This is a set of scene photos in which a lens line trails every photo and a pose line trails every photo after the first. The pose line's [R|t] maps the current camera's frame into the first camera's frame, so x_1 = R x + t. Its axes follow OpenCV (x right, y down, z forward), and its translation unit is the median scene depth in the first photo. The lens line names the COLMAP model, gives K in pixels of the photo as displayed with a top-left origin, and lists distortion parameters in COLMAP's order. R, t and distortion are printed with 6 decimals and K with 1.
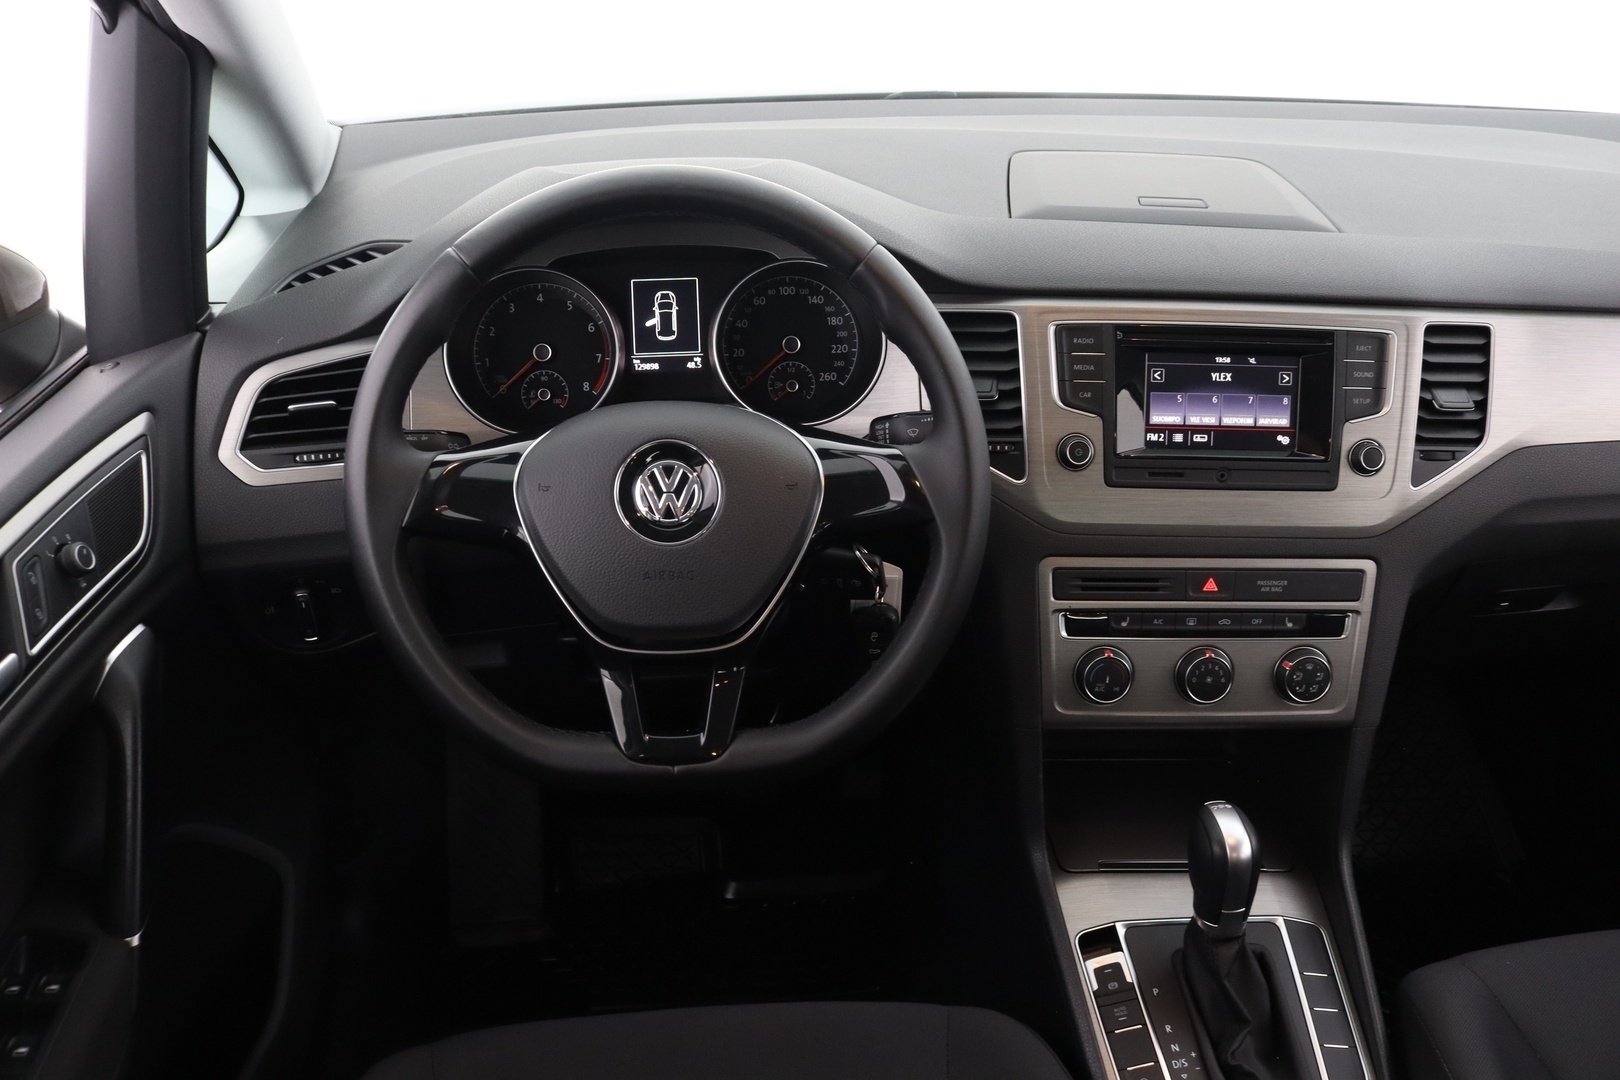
lens RADIAL K [[1366.0, 0, 807.9], [0, 1366.0, 559.5], [0, 0, 1]] dist [-0.119807, 0.098365]
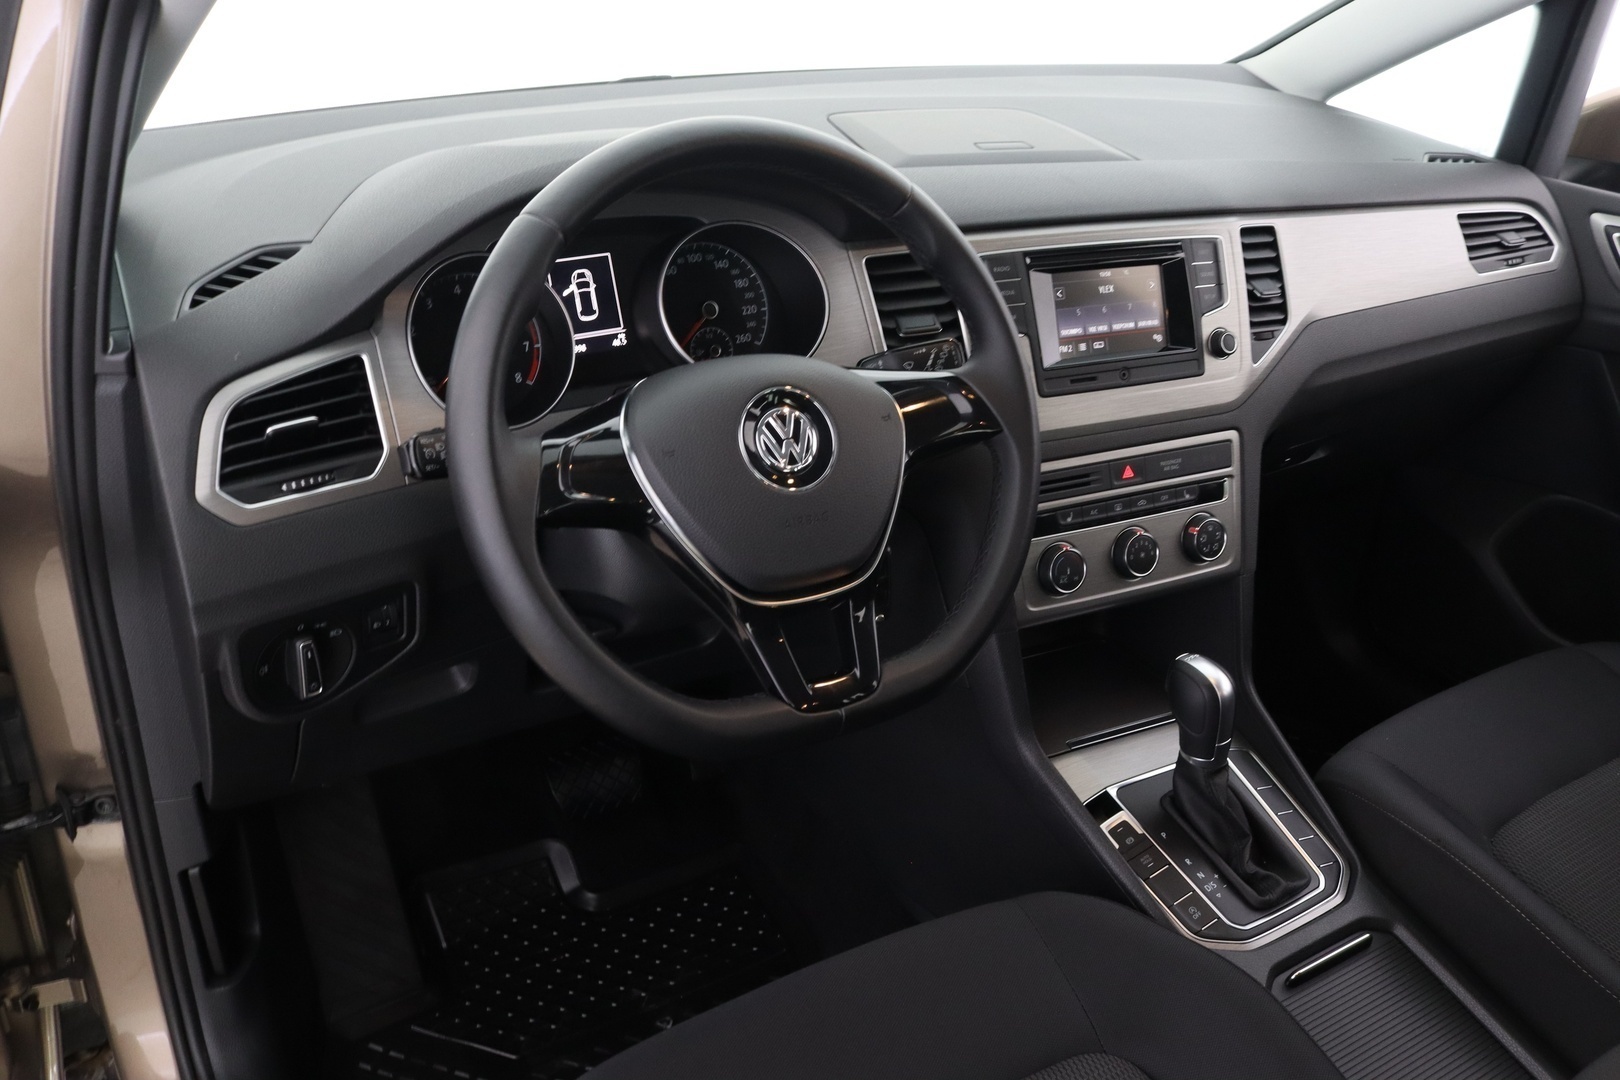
lens RADIAL K [[1388.8, 0, 810.0], [0, 1388.8, 540.0], [0, 0, 1]] dist [-0.136847, 0.113214]
pose [[0.900523, -0.175799, 0.397685, -0.410064], [0.187529, 0.982213, 0.009550, 0.013729], [-0.392290, 0.065978, 0.917472, 0.051046]]
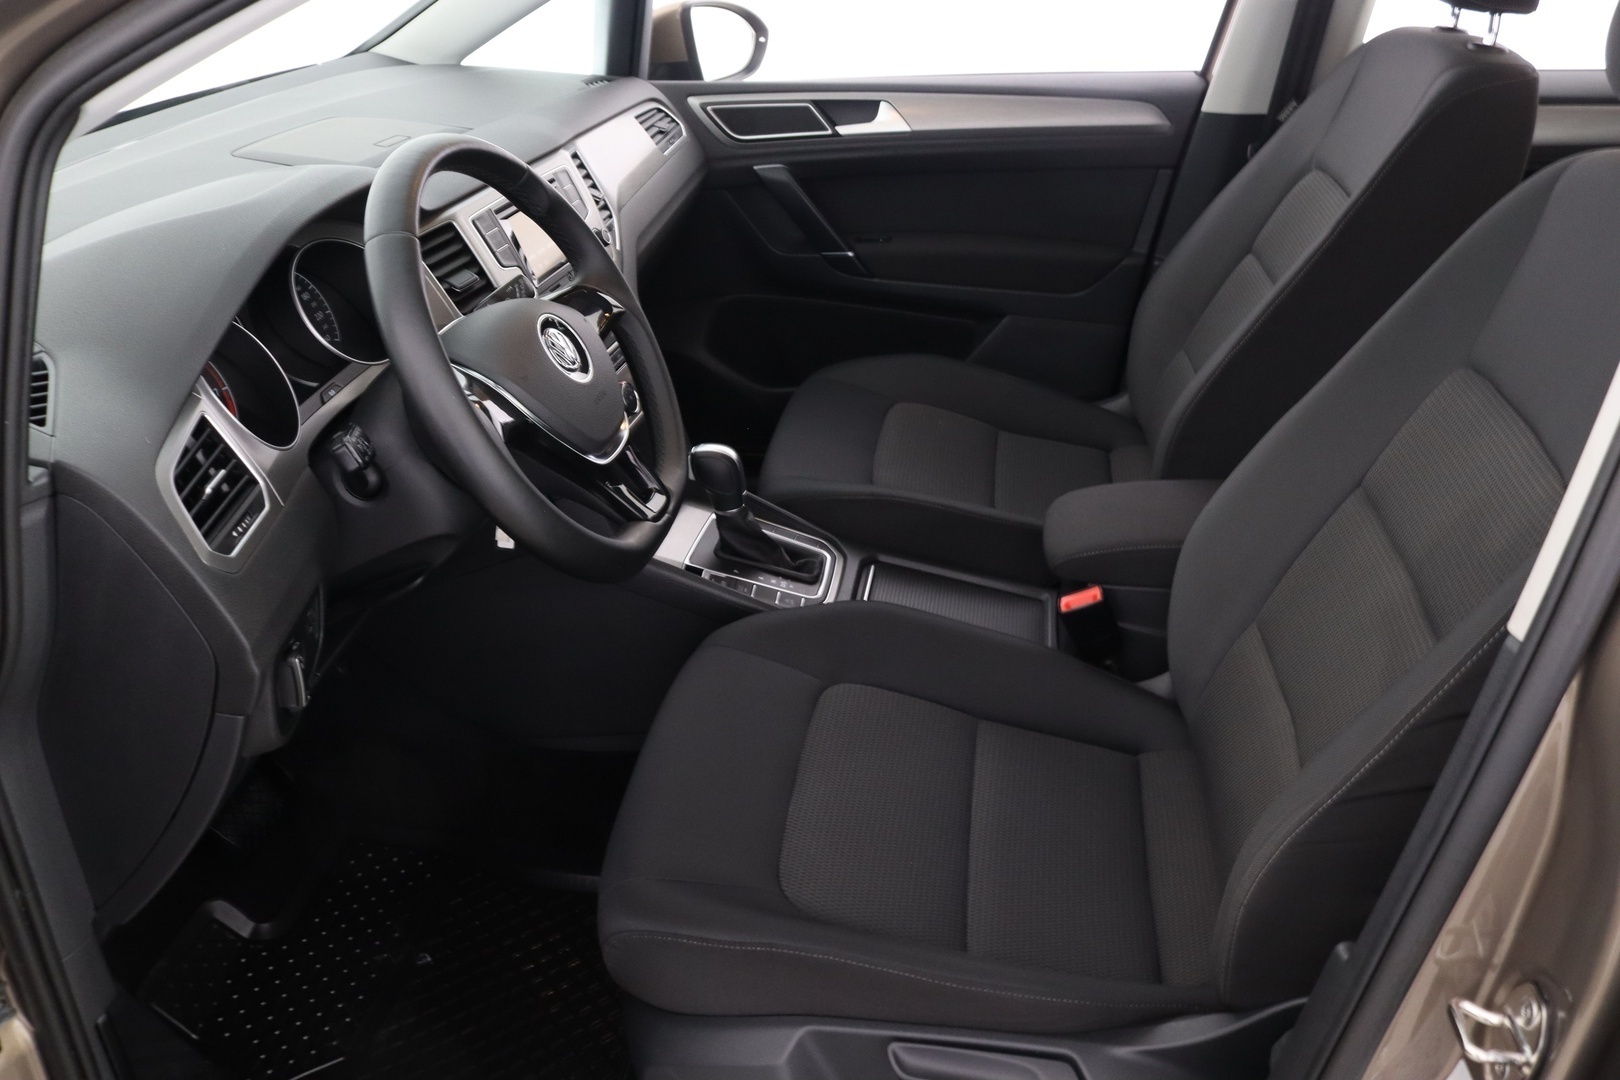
lens RADIAL K [[1388.8, 0, 810.0], [0, 1388.8, 540.0], [0, 0, 1]] dist [-0.136847, 0.113214]
pose [[0.234088, -0.463561, 0.854584, -1.074315], [0.497402, 0.812359, 0.304407, -0.156933], [-0.835340, 0.353814, 0.420740, 0.227524]]
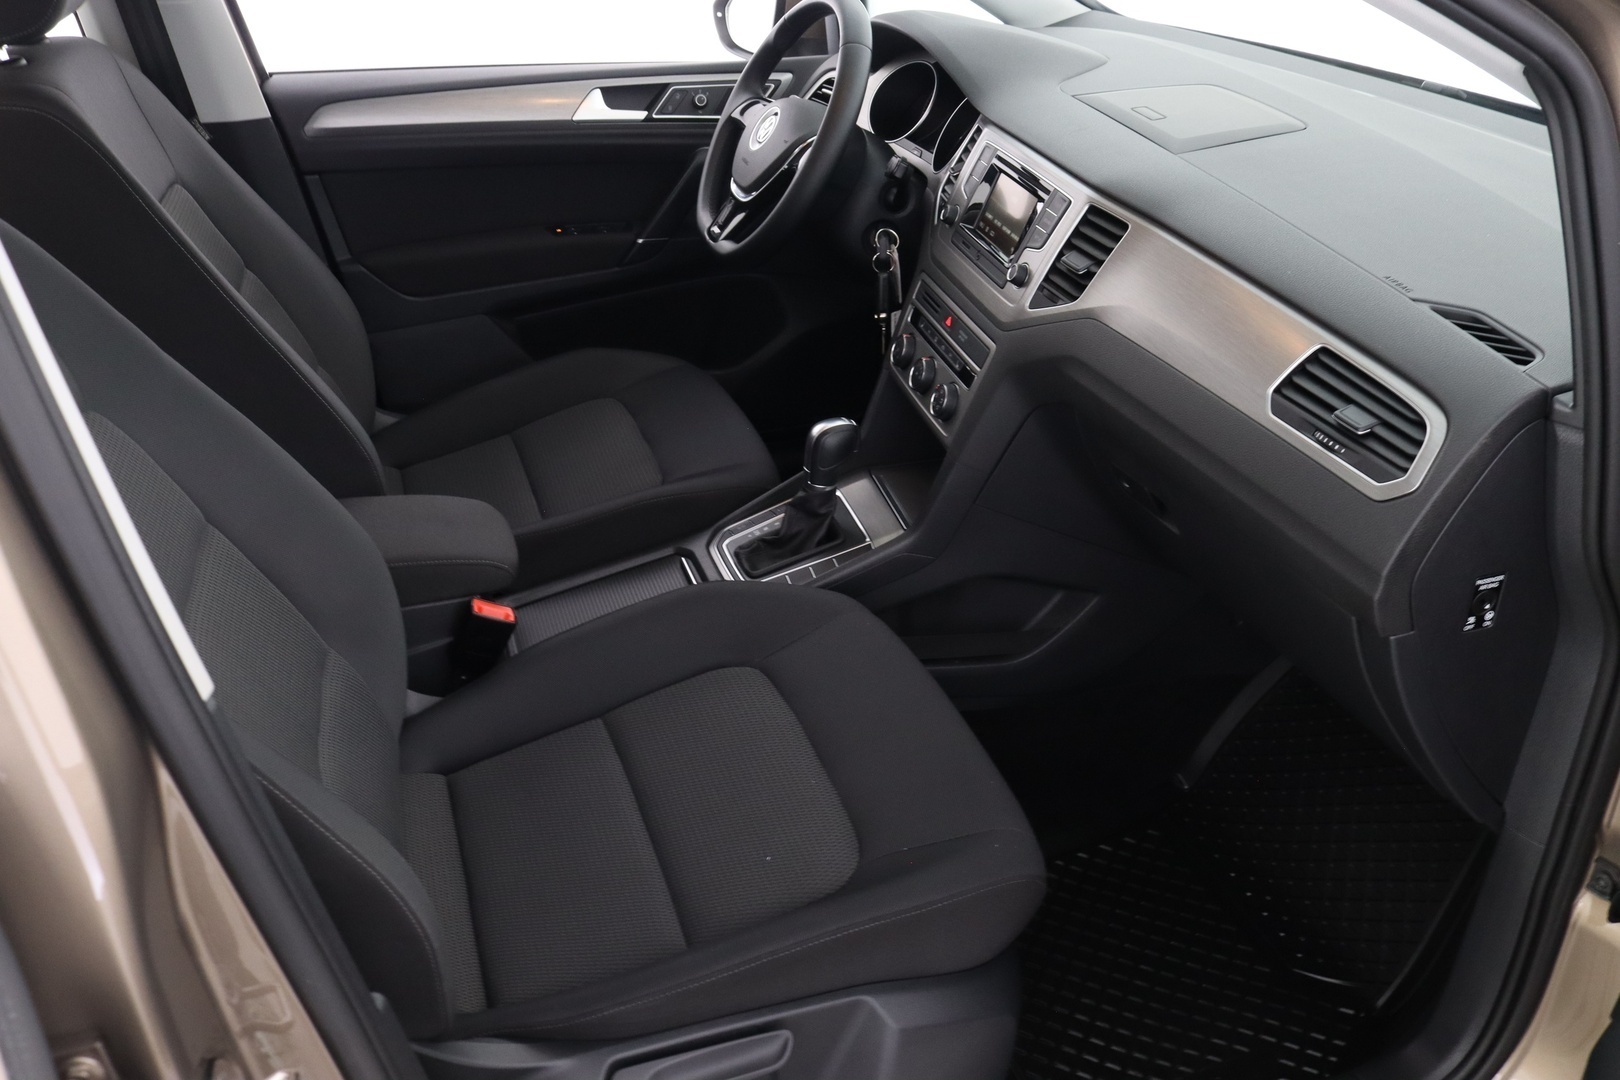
lens RADIAL K [[1366.0, 0, 807.9], [0, 1366.0, 559.5], [0, 0, 1]] dist [-0.119807, 0.098365]
pose [[0.222108, 0.477795, -0.849930, 1.707099], [-0.492663, 0.807234, 0.325048, -0.186209], [0.841398, 0.346533, 0.414685, 0.322430]]
